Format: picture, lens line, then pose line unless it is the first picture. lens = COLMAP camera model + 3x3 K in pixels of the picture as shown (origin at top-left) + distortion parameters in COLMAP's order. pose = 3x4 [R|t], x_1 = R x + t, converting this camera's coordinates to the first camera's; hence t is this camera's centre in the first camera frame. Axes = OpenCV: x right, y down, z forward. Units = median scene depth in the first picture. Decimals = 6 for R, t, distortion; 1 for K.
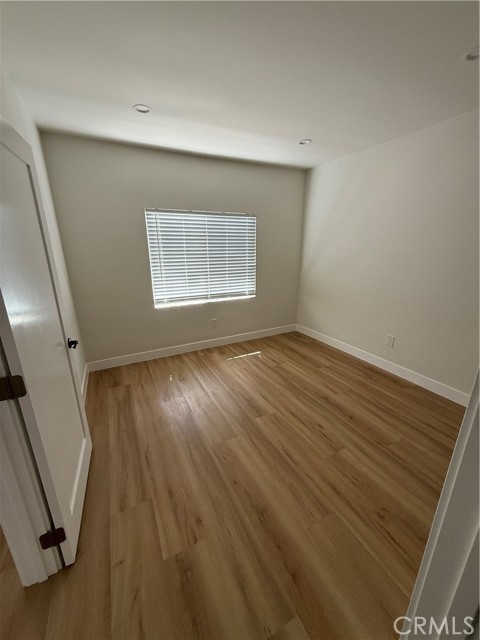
lens RADIAL K [[254.9, 0, 240.1], [0, 254.9, 318.4], [0, 0, 1]] dist [0.001843, -0.000238]
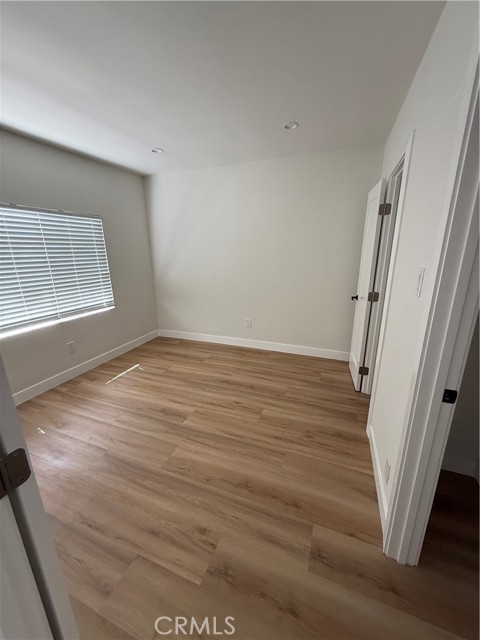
lens RADIAL K [[254.9, 0, 240.1], [0, 254.9, 318.4], [0, 0, 1]] dist [0.001843, -0.000238]
pose [[0.747031, -0.179629, 0.640062, -0.250074], [0.195860, 0.979538, 0.046307, -0.004349], [-0.635283, 0.090770, 0.766927, 0.046368]]
